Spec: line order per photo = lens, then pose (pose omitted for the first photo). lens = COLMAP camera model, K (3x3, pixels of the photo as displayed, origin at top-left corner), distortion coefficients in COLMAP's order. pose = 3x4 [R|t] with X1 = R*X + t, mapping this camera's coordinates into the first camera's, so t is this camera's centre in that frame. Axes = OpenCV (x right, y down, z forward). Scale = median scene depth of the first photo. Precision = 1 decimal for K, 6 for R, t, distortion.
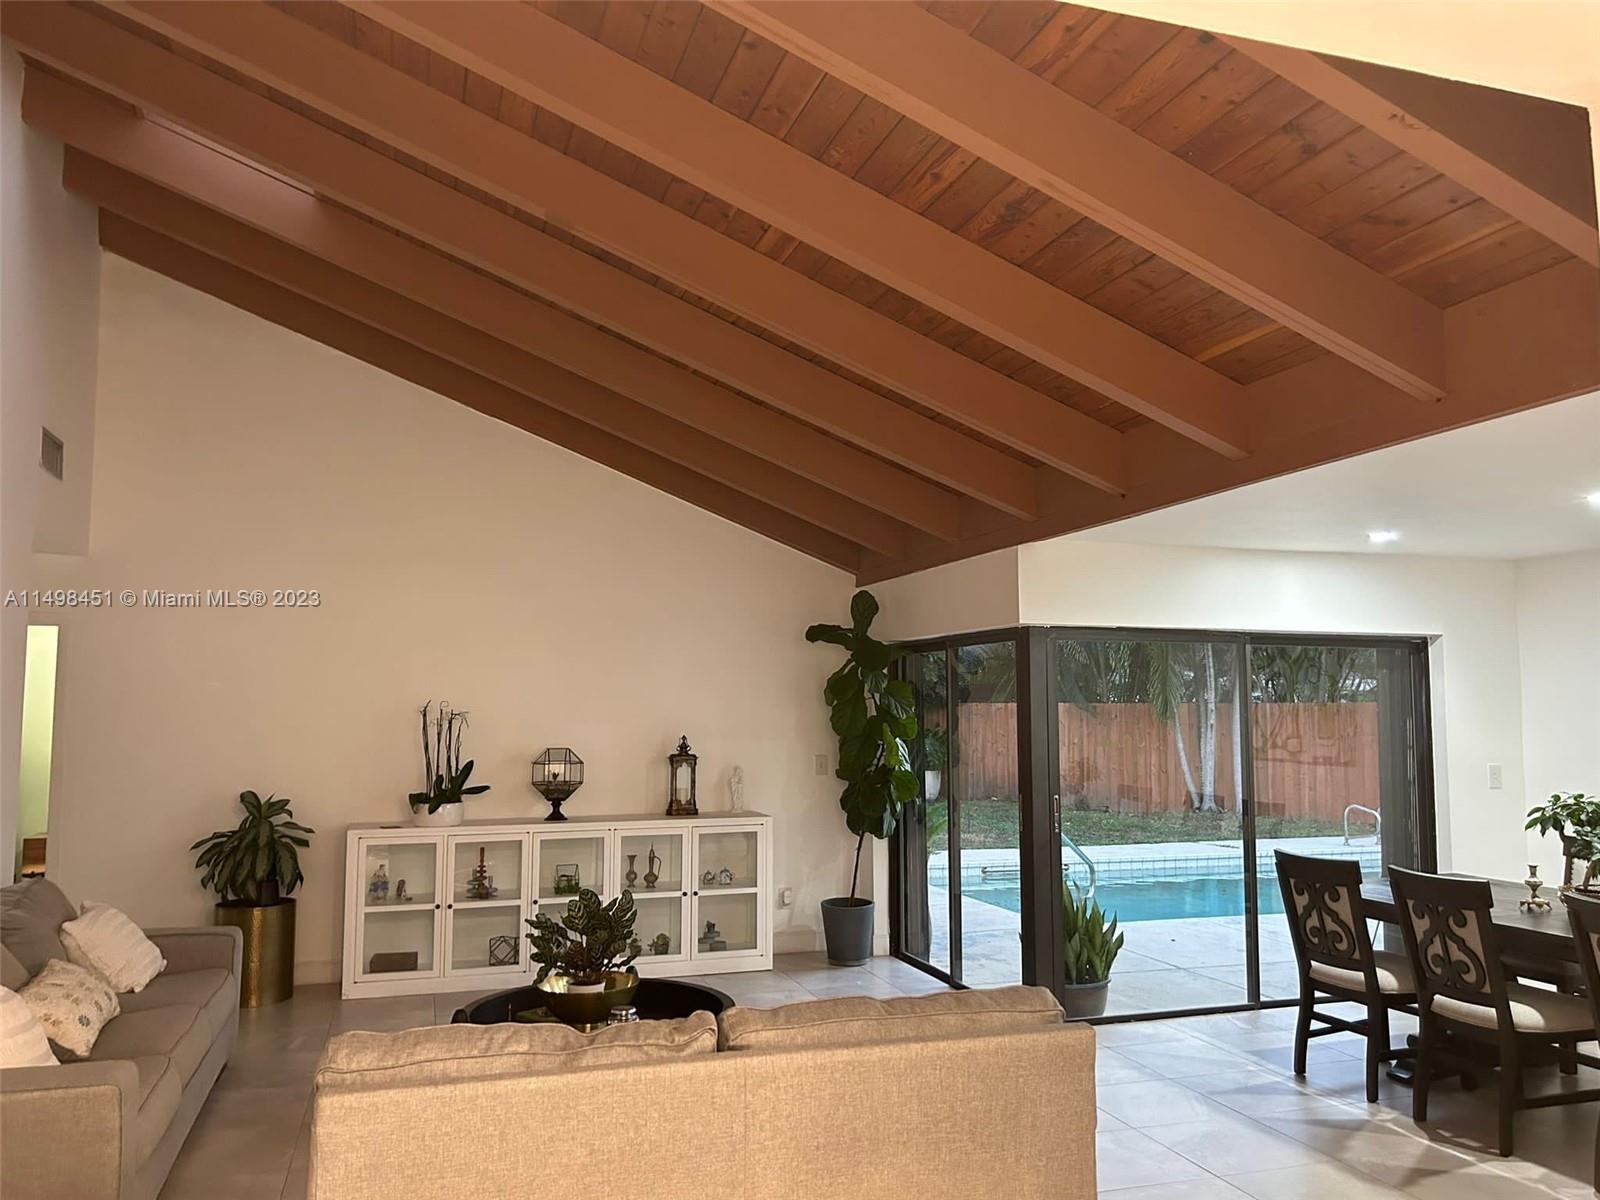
lens RADIAL K [[1199.9, 0, 796.3], [0, 1199.9, 613.3], [0, 0, 1]] dist [0.062501, -0.073237]
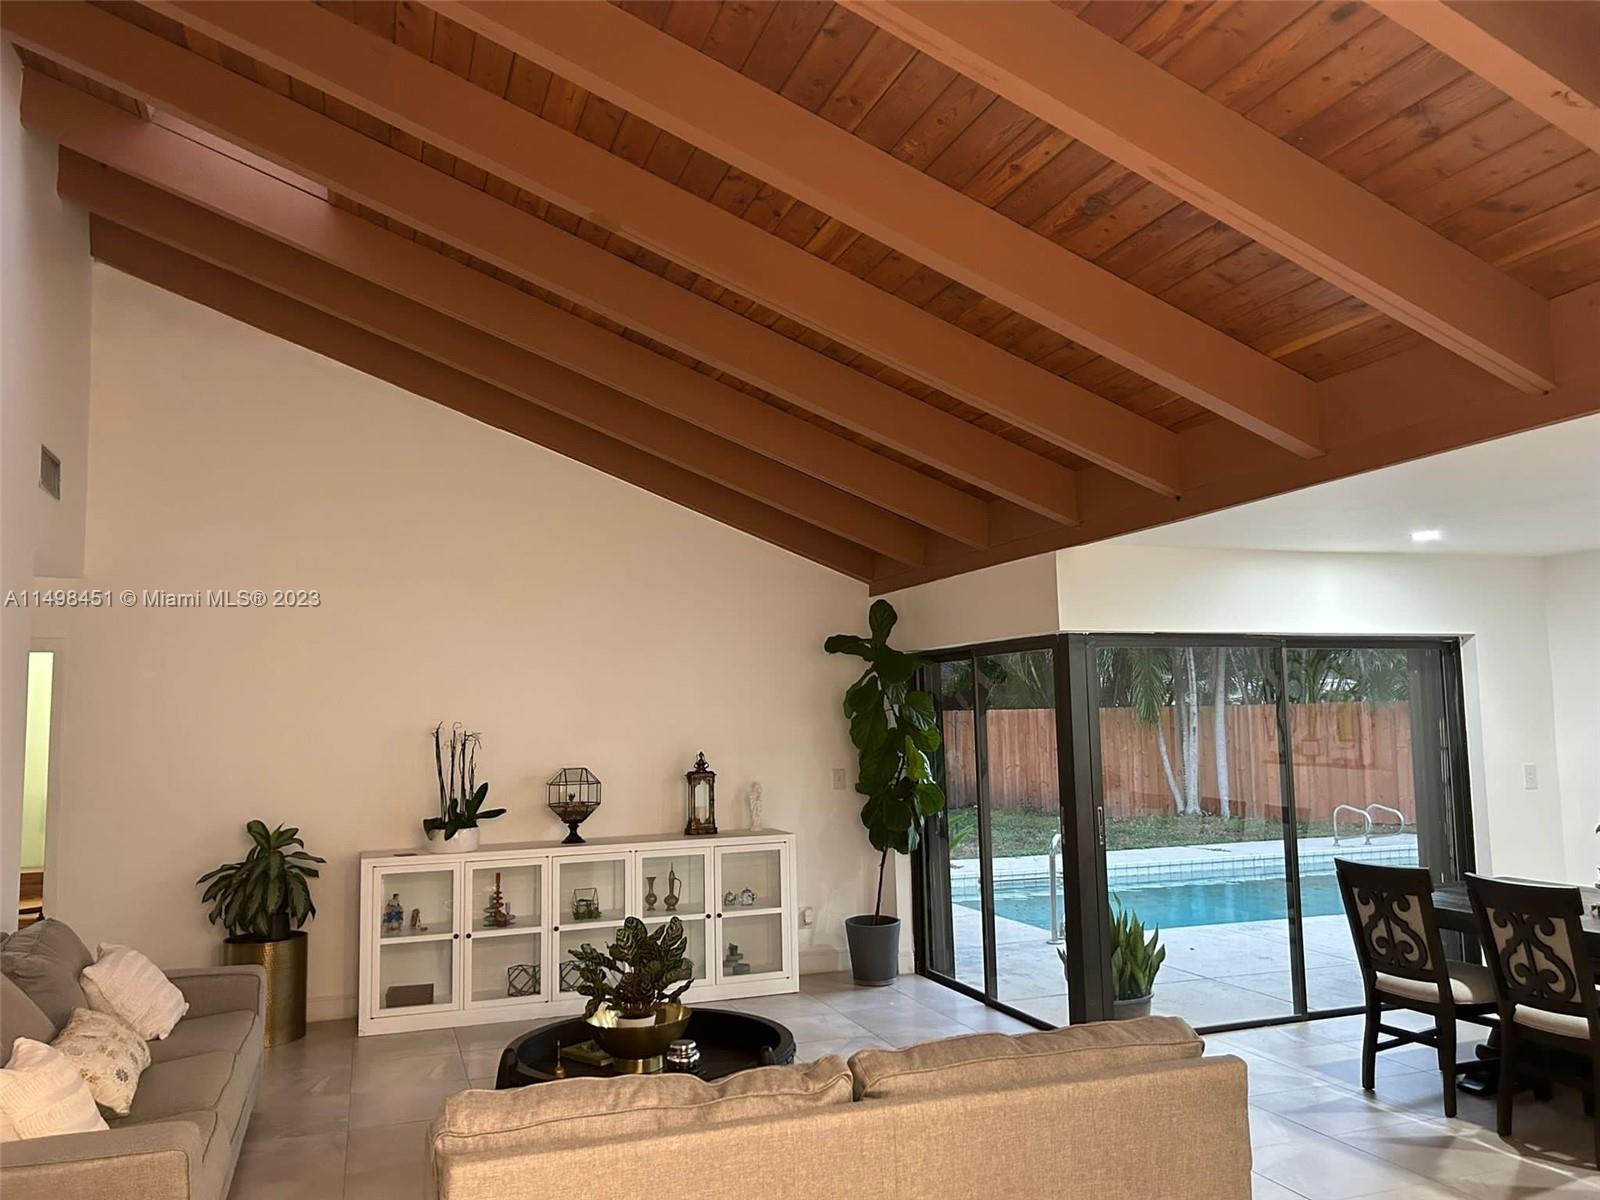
lens RADIAL K [[1199.9, 0, 786.6], [0, 1199.9, 605.5], [0, 0, 1]] dist [0.062501, -0.073237]
pose [[0.999421, -0.017959, 0.028906, -0.072365], [0.018386, 0.999724, -0.014602, -0.002058], [-0.028636, 0.015125, 0.999475, 0.034874]]
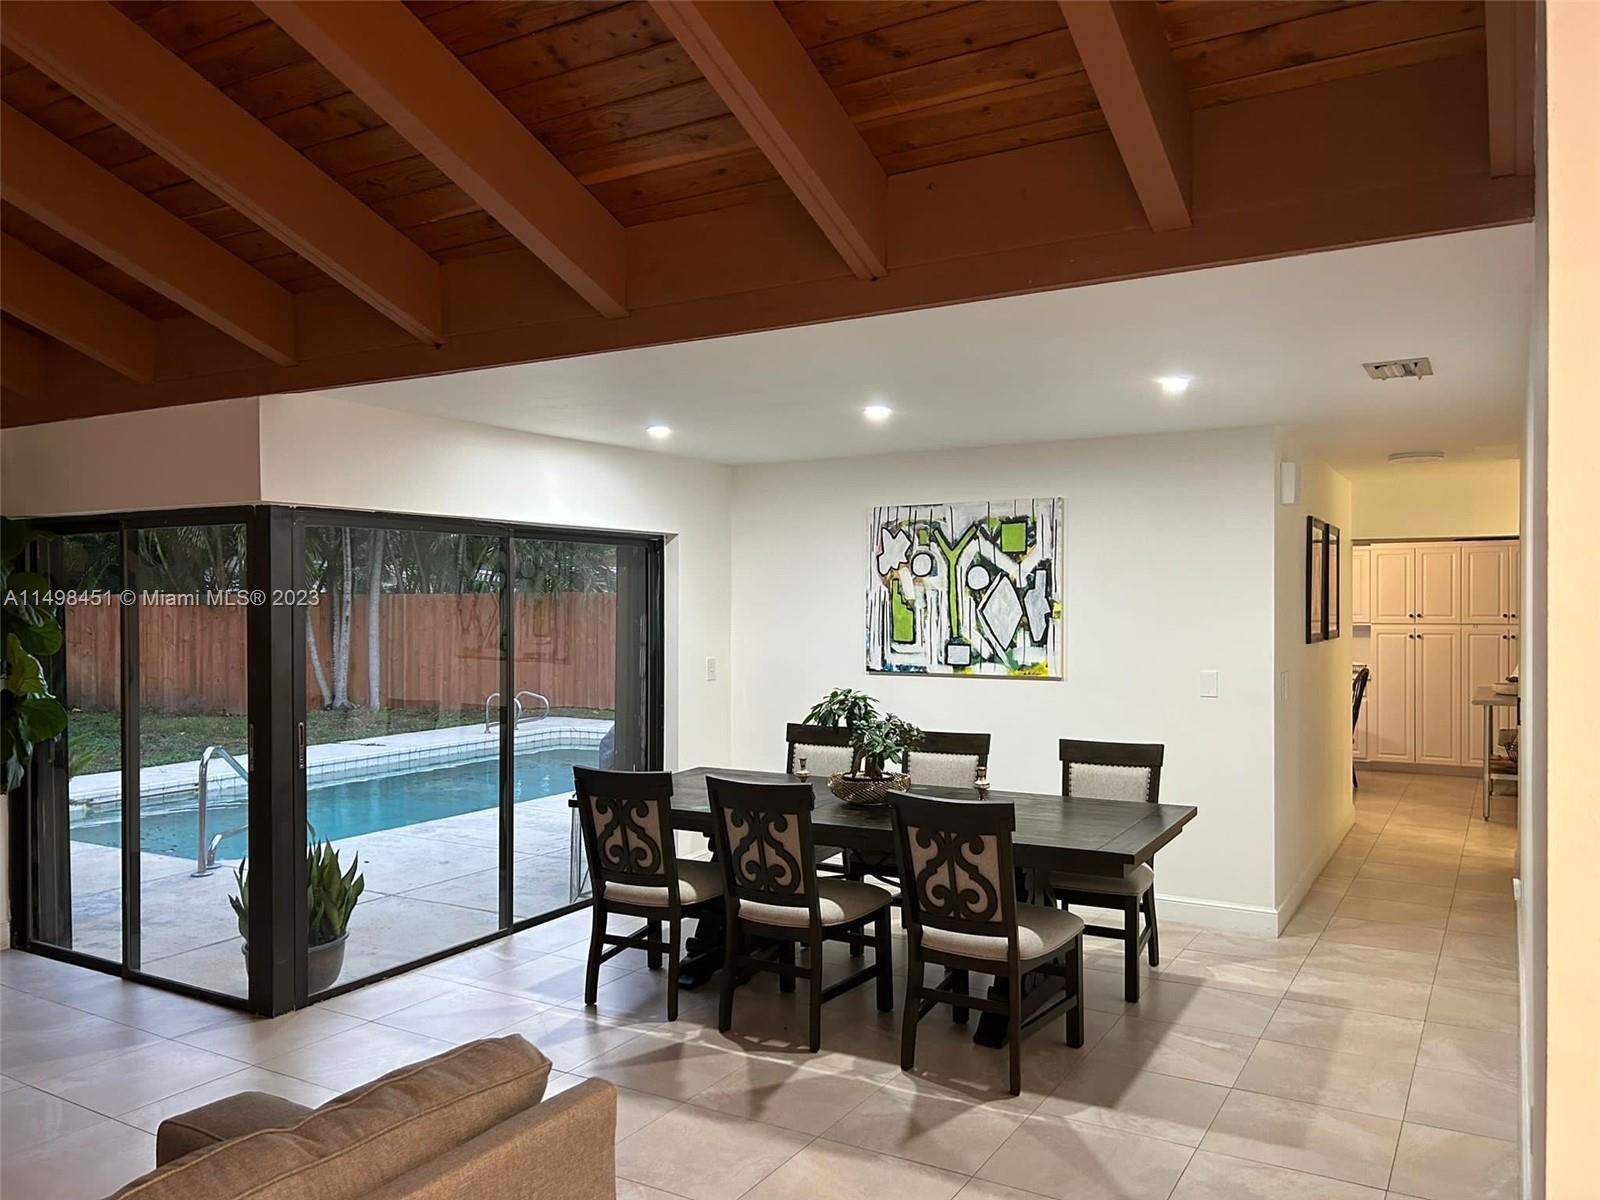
lens RADIAL K [[1199.9, 0, 792.7], [0, 1199.9, 608.3], [0, 0, 1]] dist [0.062501, -0.073237]
pose [[0.748706, -0.009355, 0.662836, -0.078461], [-0.049599, 0.996307, 0.070086, 0.006713], [-0.661044, -0.085350, 0.745477, 0.237017]]
